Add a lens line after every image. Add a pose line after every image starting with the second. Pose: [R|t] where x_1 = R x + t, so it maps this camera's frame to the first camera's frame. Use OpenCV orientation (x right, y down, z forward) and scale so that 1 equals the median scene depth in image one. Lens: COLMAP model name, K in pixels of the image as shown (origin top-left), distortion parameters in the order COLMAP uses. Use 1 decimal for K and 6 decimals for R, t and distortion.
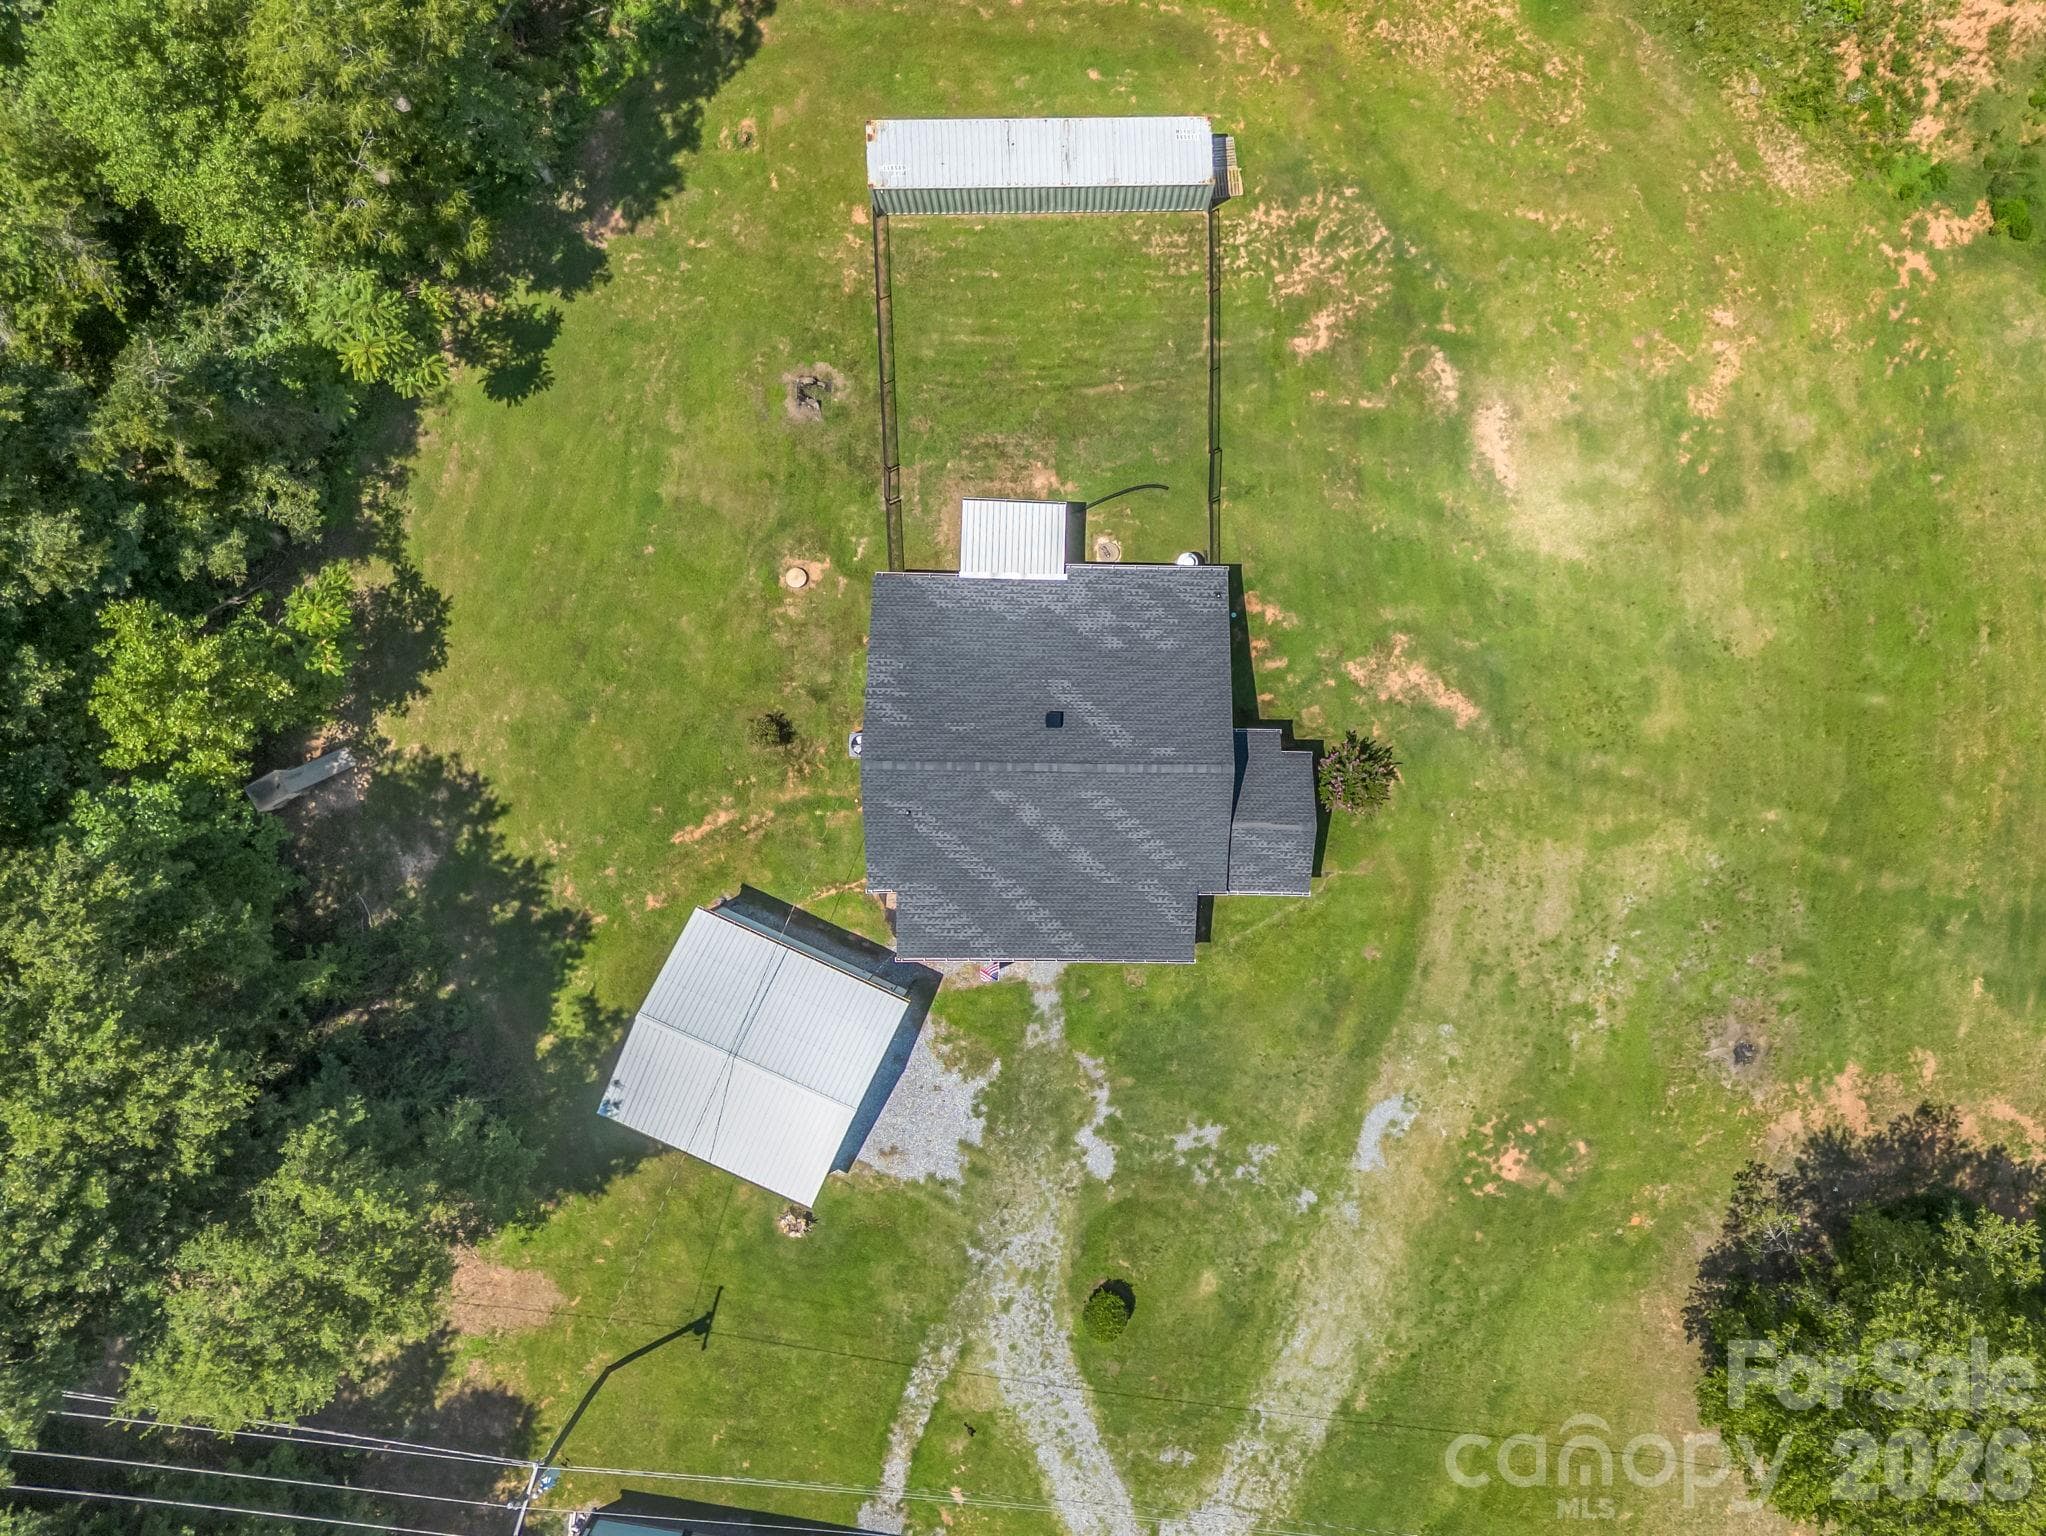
lens RADIAL K [[1448.3, 0, 936.1], [0, 1448.3, 807.5], [0, 0, 1]] dist [-0.000201, -0.003276]
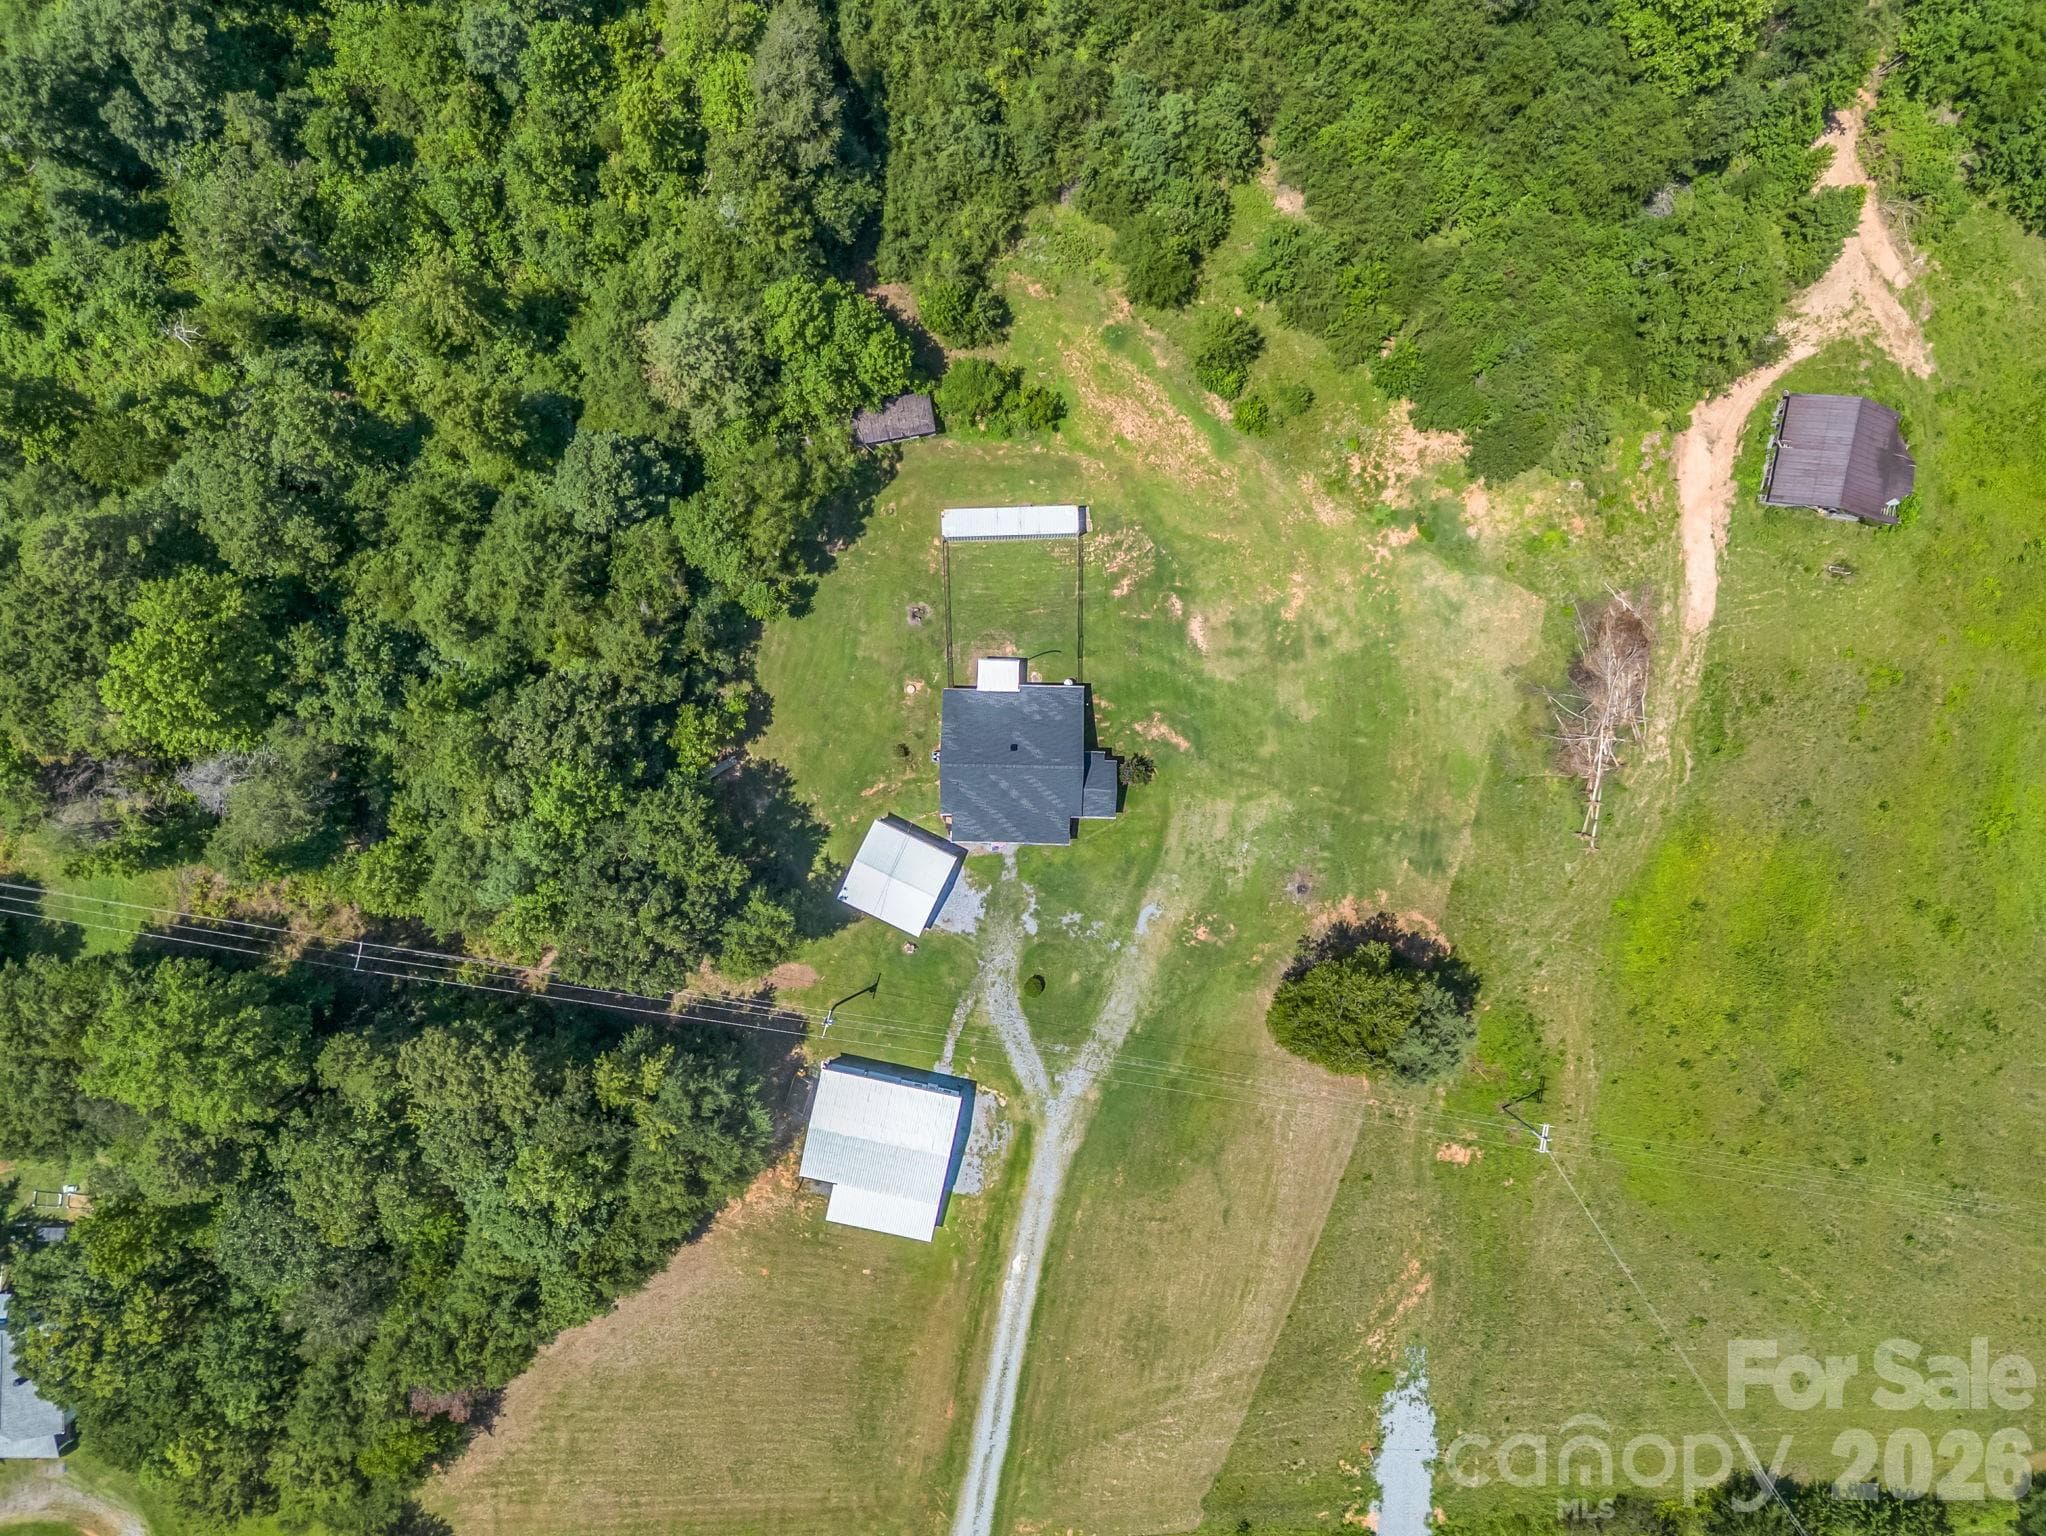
lens RADIAL K [[1436.6, 0, 1023.0], [0, 1436.6, 768.0], [0, 0, 1]] dist [-0.007448, -0.001964]
pose [[0.995153, 0.008132, 0.097999, -0.141855], [-0.005797, 0.999693, -0.024079, 0.033443], [-0.098165, 0.023394, 0.994895, -1.426998]]
